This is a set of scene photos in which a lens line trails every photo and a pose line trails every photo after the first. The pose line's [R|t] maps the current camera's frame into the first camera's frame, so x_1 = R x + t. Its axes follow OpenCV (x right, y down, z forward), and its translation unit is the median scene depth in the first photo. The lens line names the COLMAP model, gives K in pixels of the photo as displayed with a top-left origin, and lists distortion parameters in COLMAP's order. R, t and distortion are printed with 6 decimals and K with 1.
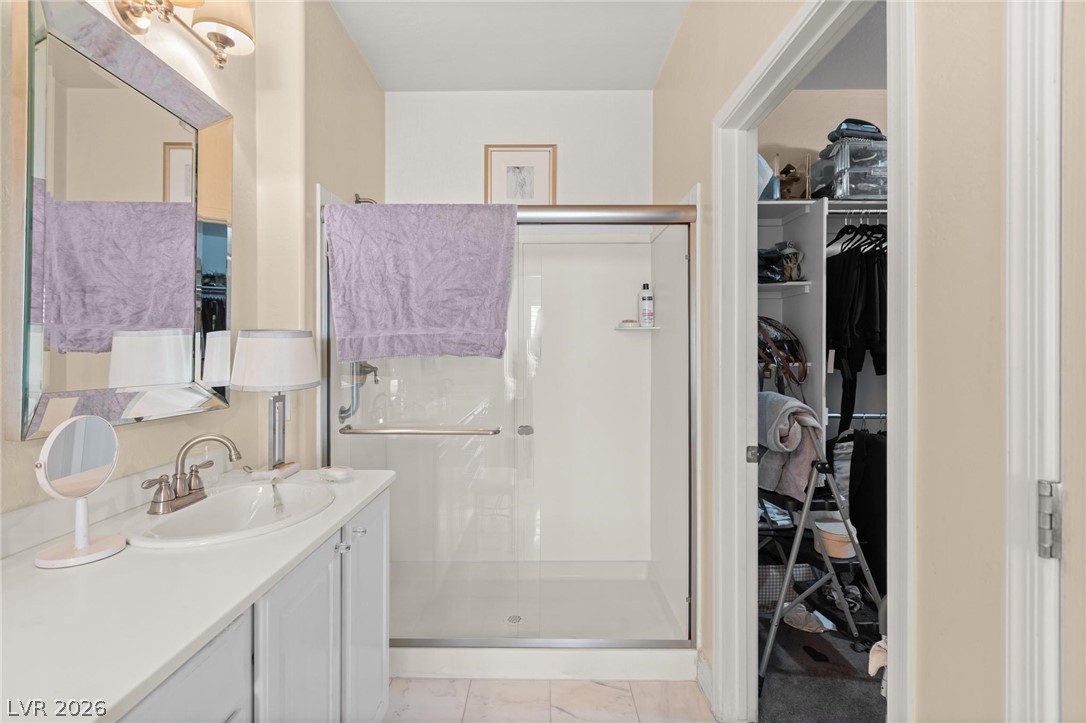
lens RADIAL K [[502.3, 0, 540.3], [0, 502.3, 350.5], [0, 0, 1]] dist [-0.003408, -0.000141]
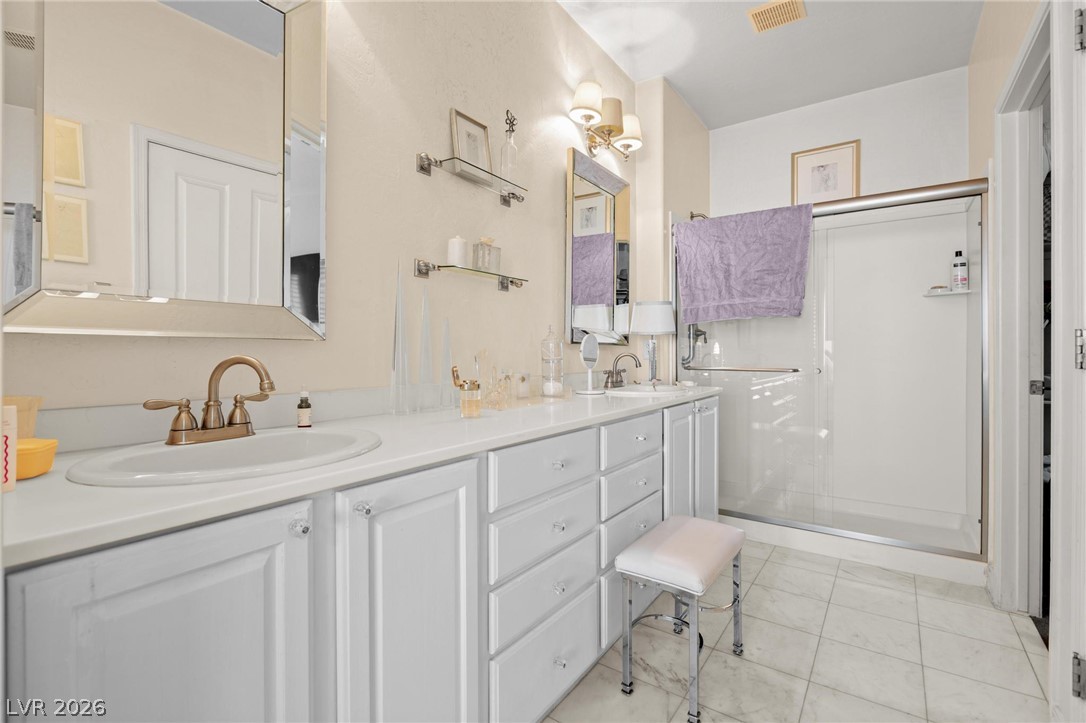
lens RADIAL K [[500.3, 0, 540.4], [0, 500.3, 354.2], [0, 0, 1]] dist [-0.003616, -0.000125]
pose [[0.822341, 0.001547, -0.568993, 0.117574], [0.005494, 0.999928, 0.010660, 0.098164], [0.568969, -0.011892, 0.822273, -0.531049]]
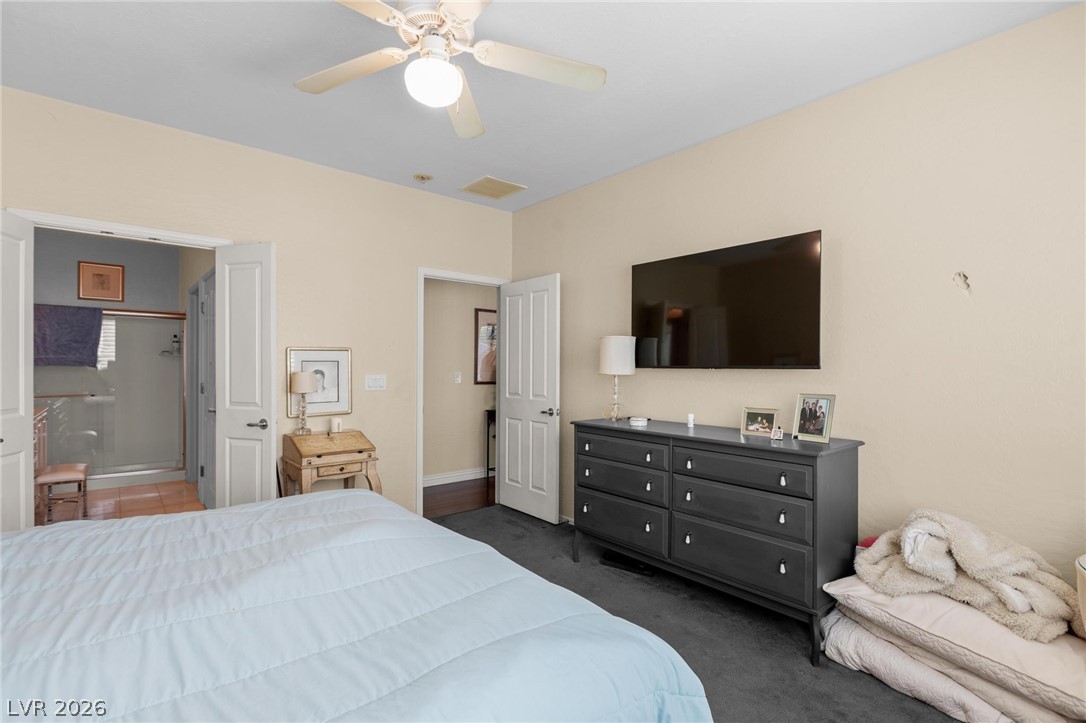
lens RADIAL K [[504.9, 0, 540.1], [0, 504.9, 370.2], [0, 0, 1]] dist [-0.002007, -0.000232]
pose [[0.759042, 0.001220, 0.651040, -0.027745], [-0.007929, 0.999941, 0.007370, -0.006644], [-0.650993, -0.010756, 0.759008, -2.495062]]
